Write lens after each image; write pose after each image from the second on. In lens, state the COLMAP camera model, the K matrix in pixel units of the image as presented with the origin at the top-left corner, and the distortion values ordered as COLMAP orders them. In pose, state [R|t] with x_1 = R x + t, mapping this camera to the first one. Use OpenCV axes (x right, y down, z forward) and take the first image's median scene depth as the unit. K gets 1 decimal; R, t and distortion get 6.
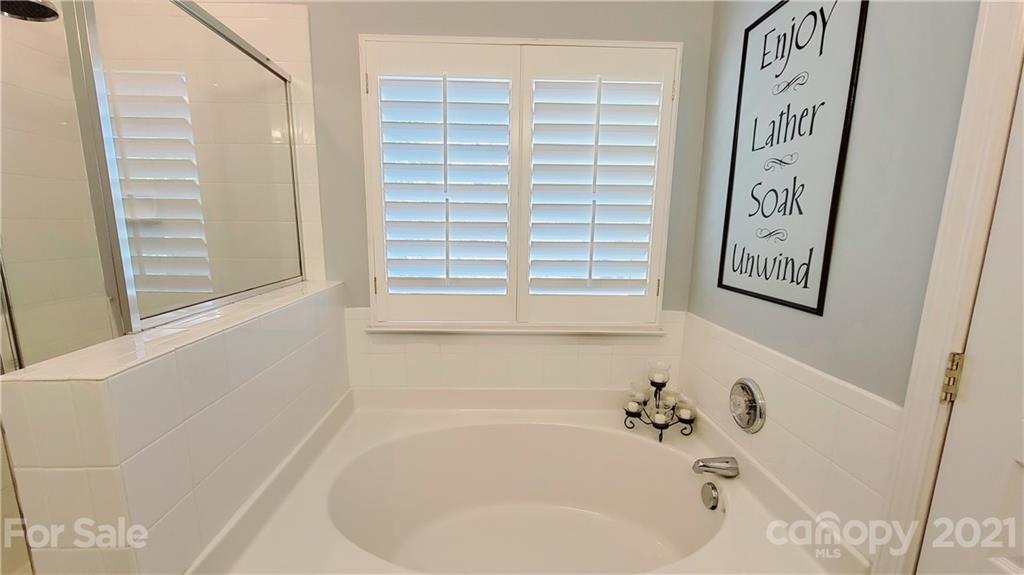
lens RADIAL K [[413.9, 0, 507.1], [0, 413.9, 295.5], [0, 0, 1]] dist [0.003207, -0.000687]
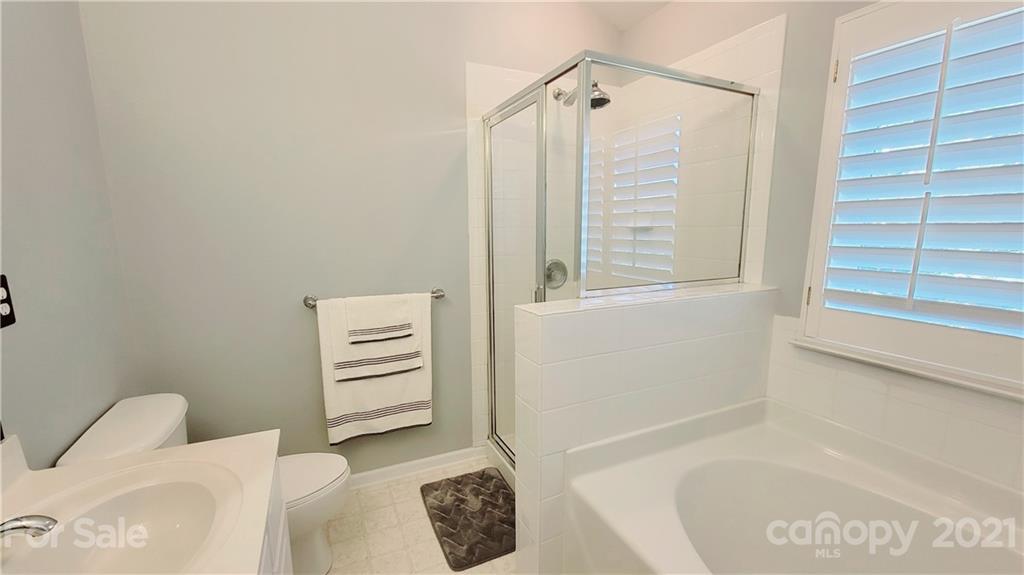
lens RADIAL K [[413.9, 0, 494.4], [0, 413.9, 302.8], [0, 0, 1]] dist [0.003207, -0.000687]
pose [[0.389829, 0.152316, -0.908203, 0.726339], [-0.149181, 0.983645, 0.100935, 0.005835], [0.908723, 0.096139, 0.406176, 0.024089]]
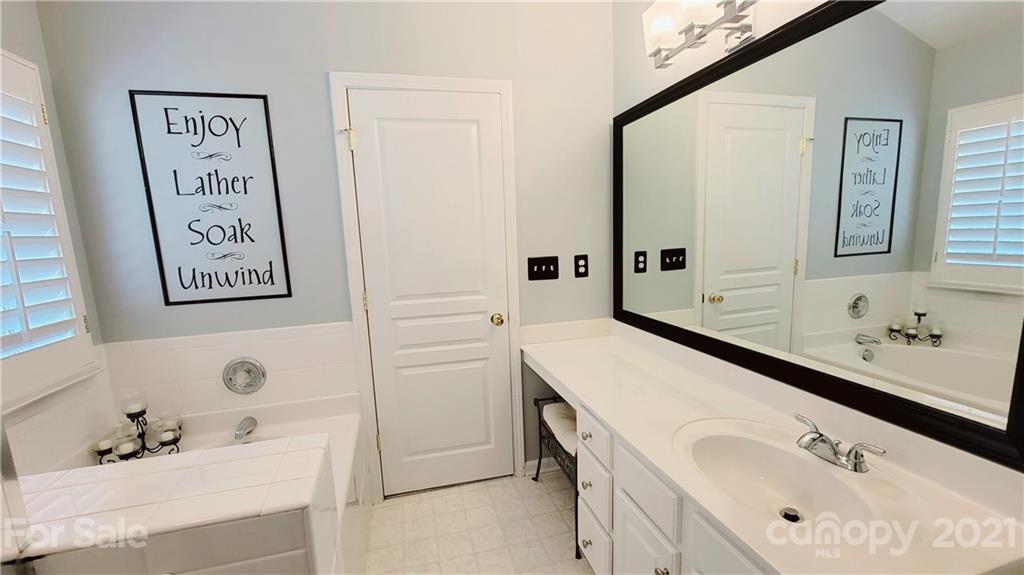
lens RADIAL K [[413.9, 0, 512.1], [0, 413.9, 291.3], [0, 0, 1]] dist [0.003207, -0.000687]
pose [[-0.240108, -0.136181, 0.961146, -0.917780], [0.201055, 0.961666, 0.186482, -0.088883], [-0.949697, 0.238019, -0.203524, 0.338248]]
